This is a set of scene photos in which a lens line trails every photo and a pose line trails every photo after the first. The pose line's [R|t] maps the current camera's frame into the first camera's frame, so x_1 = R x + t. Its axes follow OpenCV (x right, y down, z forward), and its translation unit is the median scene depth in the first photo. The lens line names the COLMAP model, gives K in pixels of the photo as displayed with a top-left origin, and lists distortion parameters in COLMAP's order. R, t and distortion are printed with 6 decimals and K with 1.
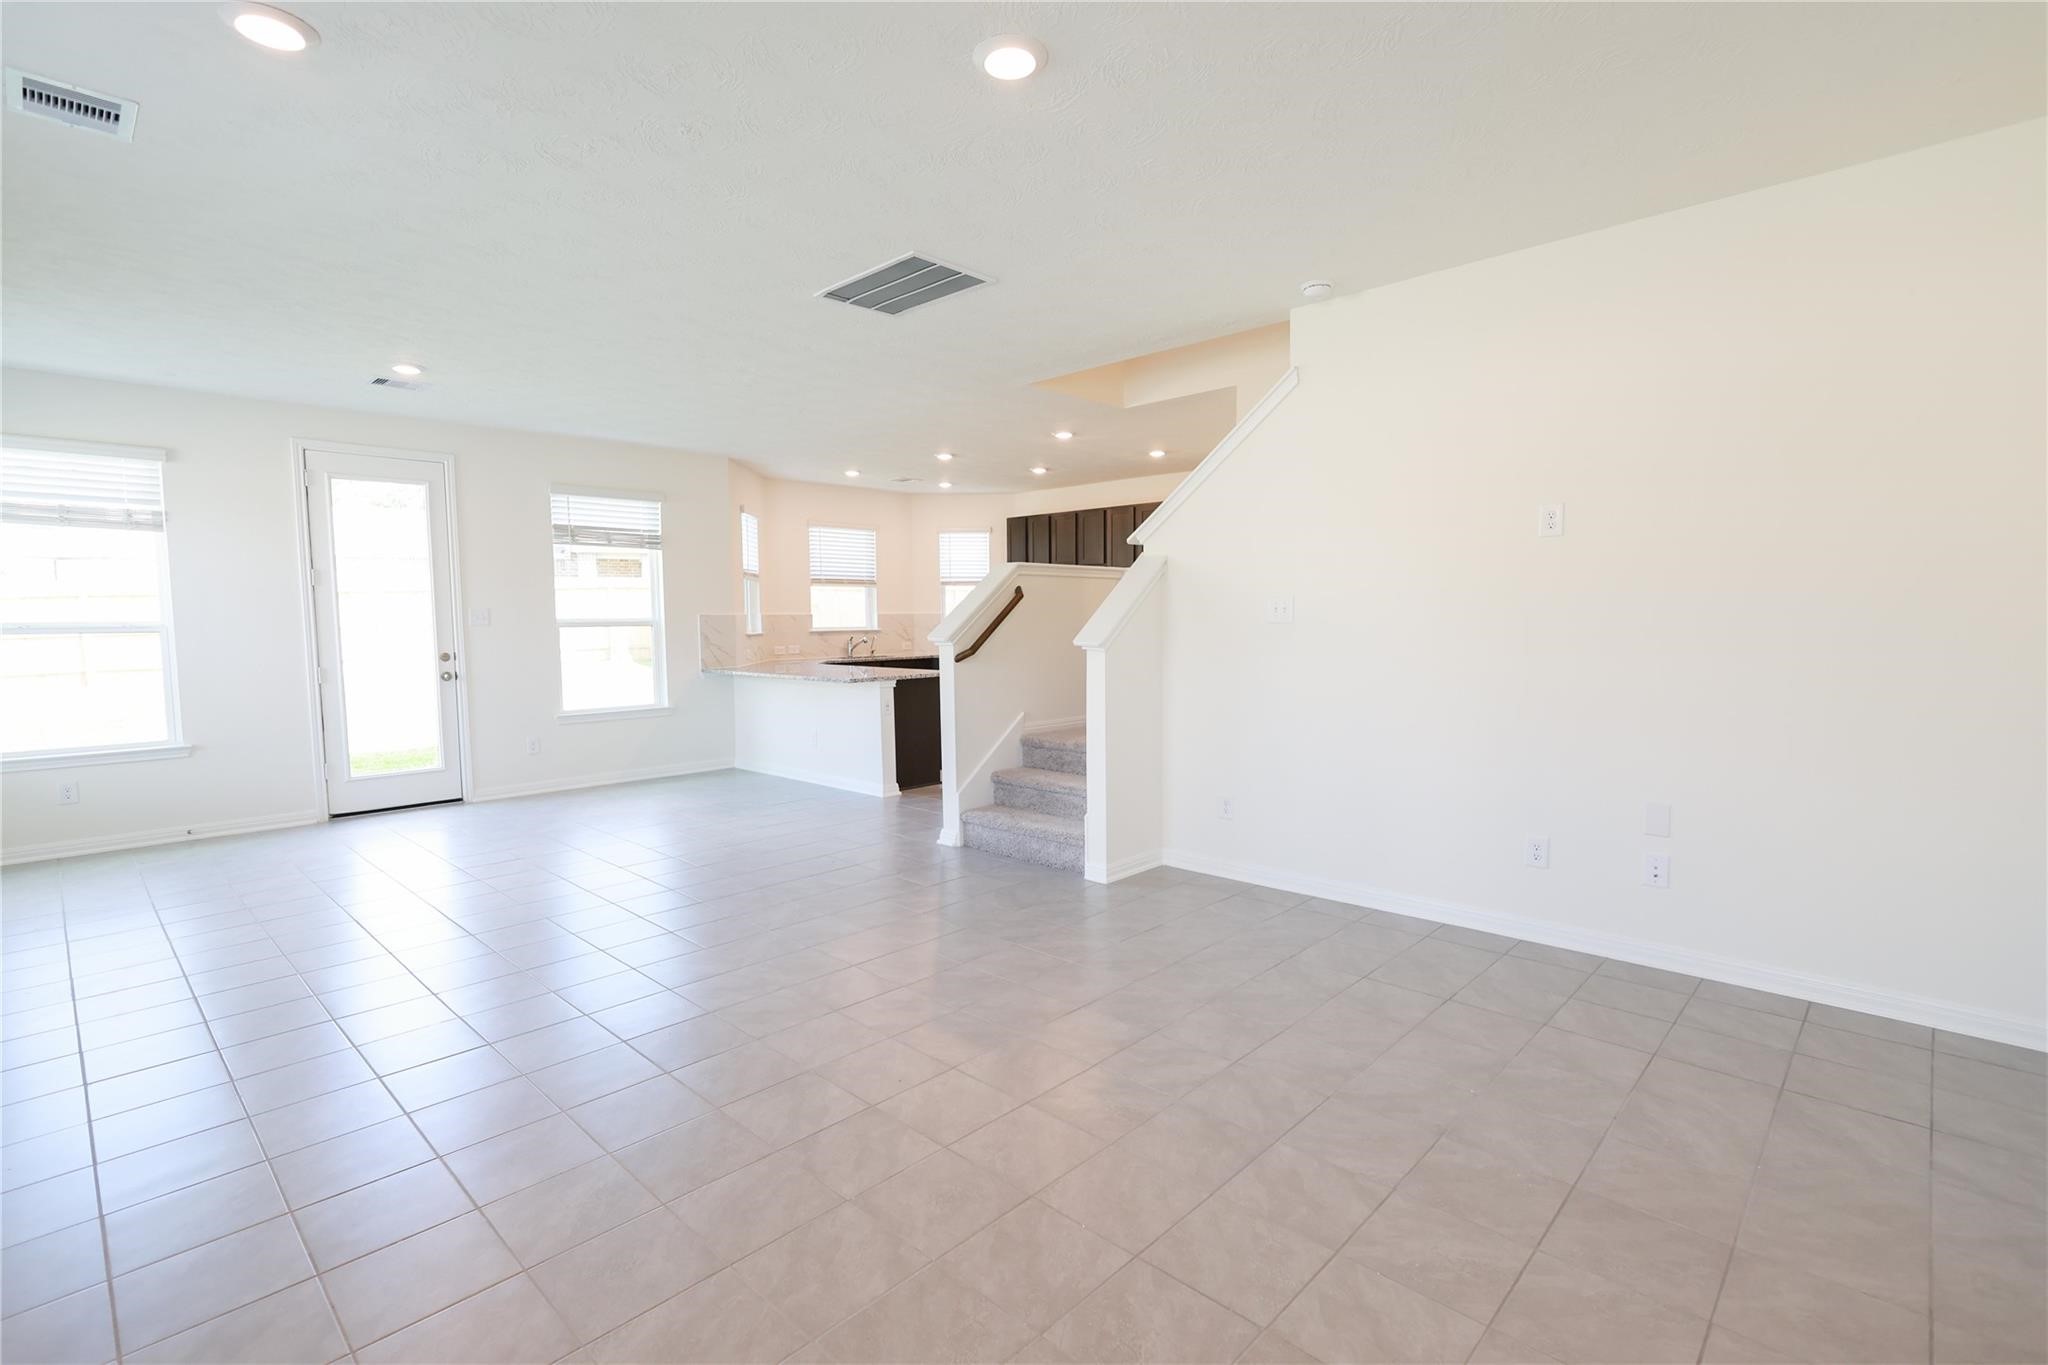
lens RADIAL K [[945.1, 0, 1027.8], [0, 945.1, 690.0], [0, 0, 1]] dist [0.001744, 0.000481]
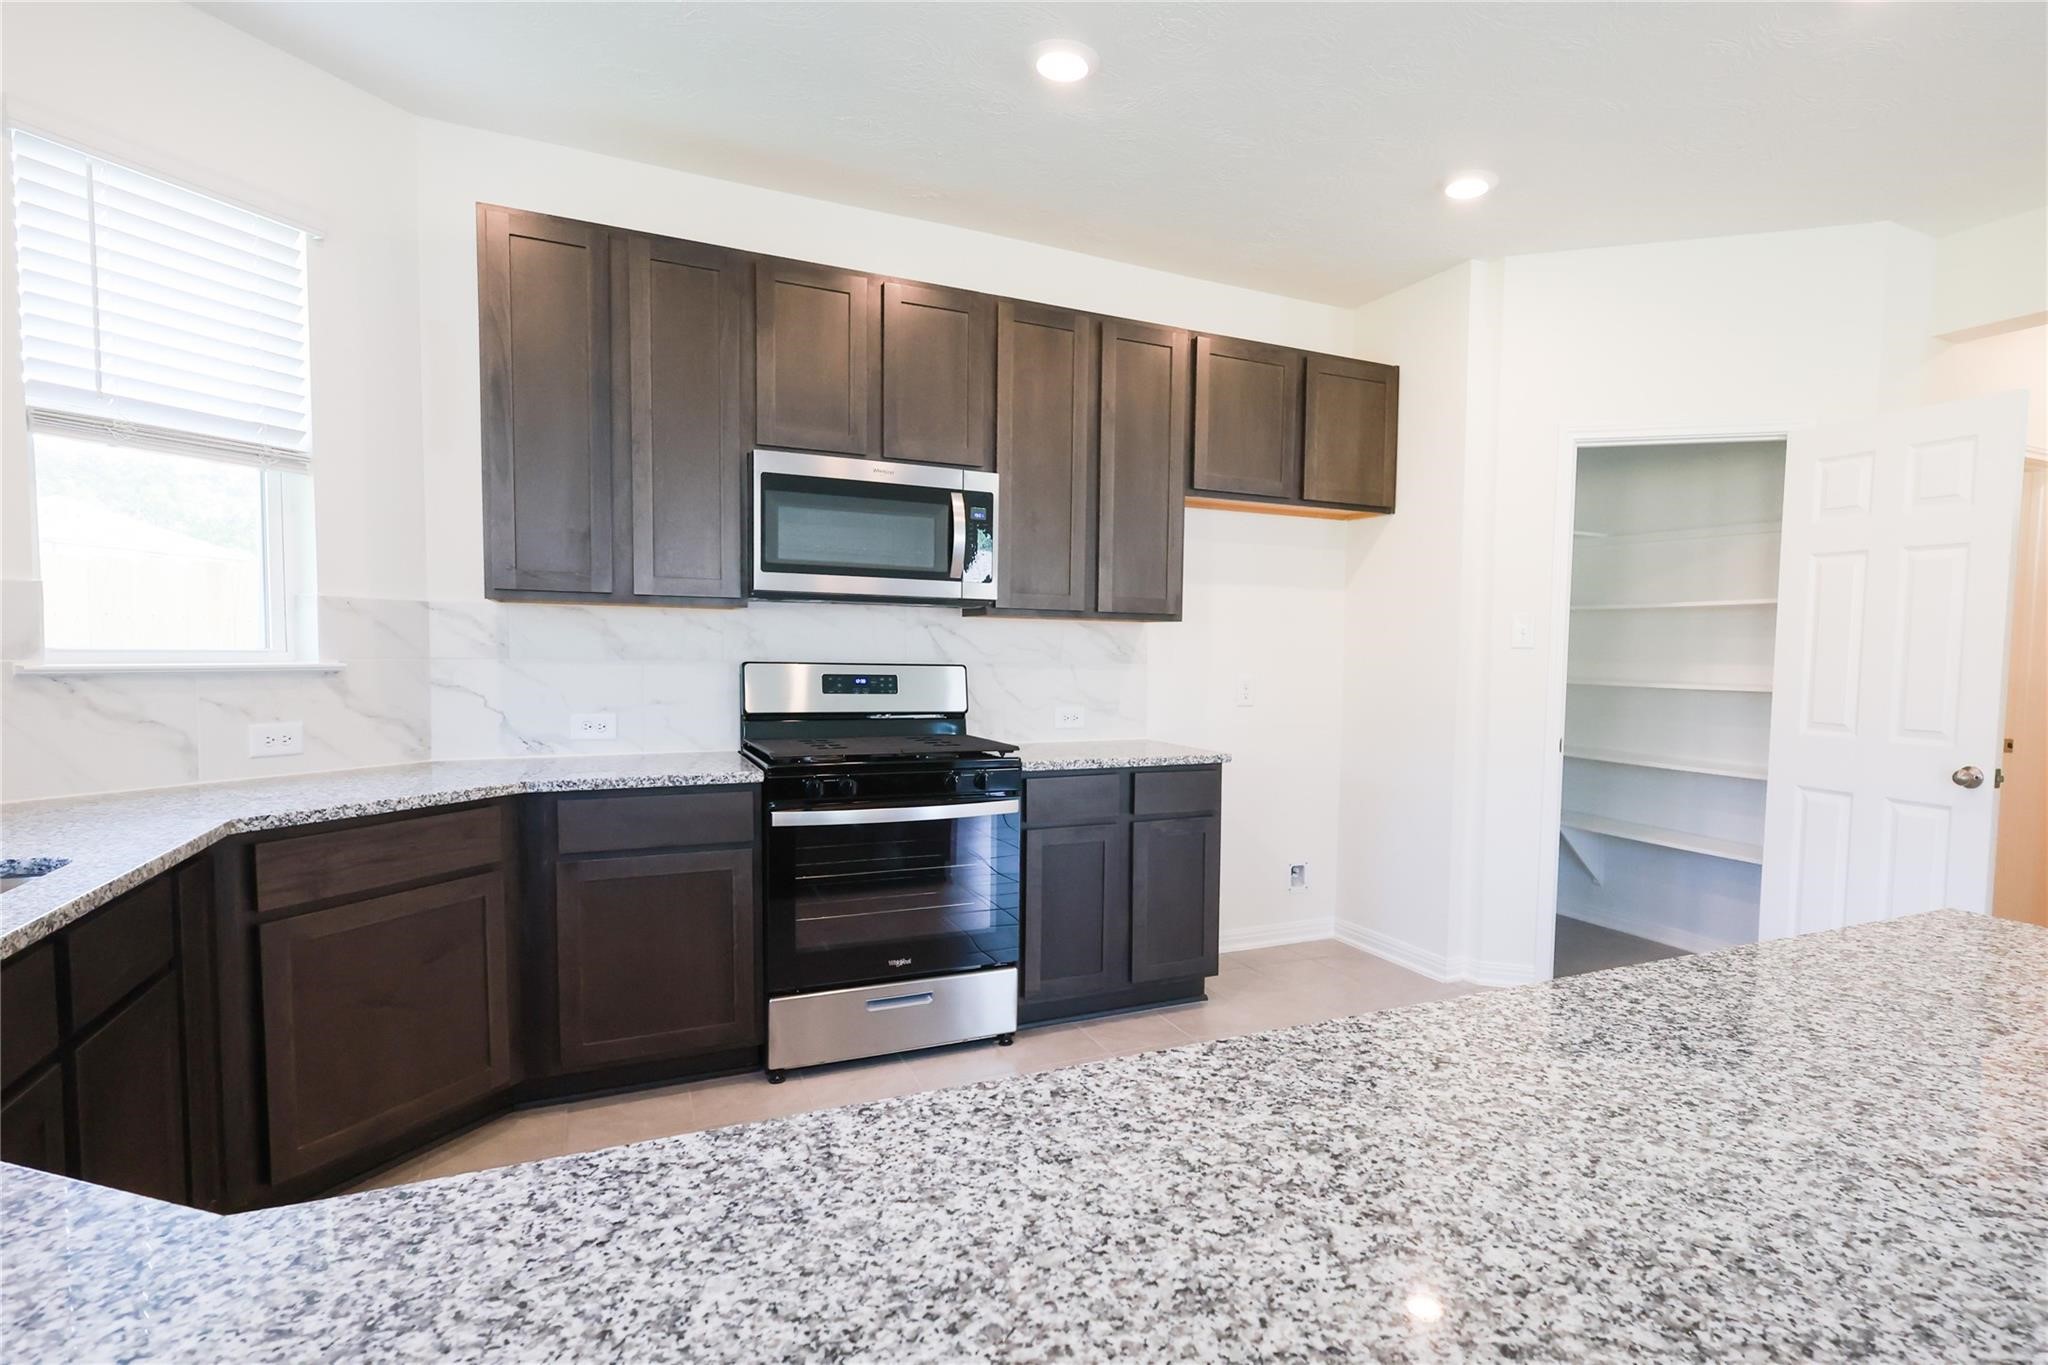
lens RADIAL K [[1065.6, 0, 1151.6], [0, 1065.6, 710.1], [0, 0, 1]] dist [0.002078, 0.000980]
pose [[0.324839, -0.041536, 0.944857, -0.274251], [0.053623, 0.998237, 0.025447, -0.063182], [-0.944248, 0.042400, 0.326494, 0.920325]]
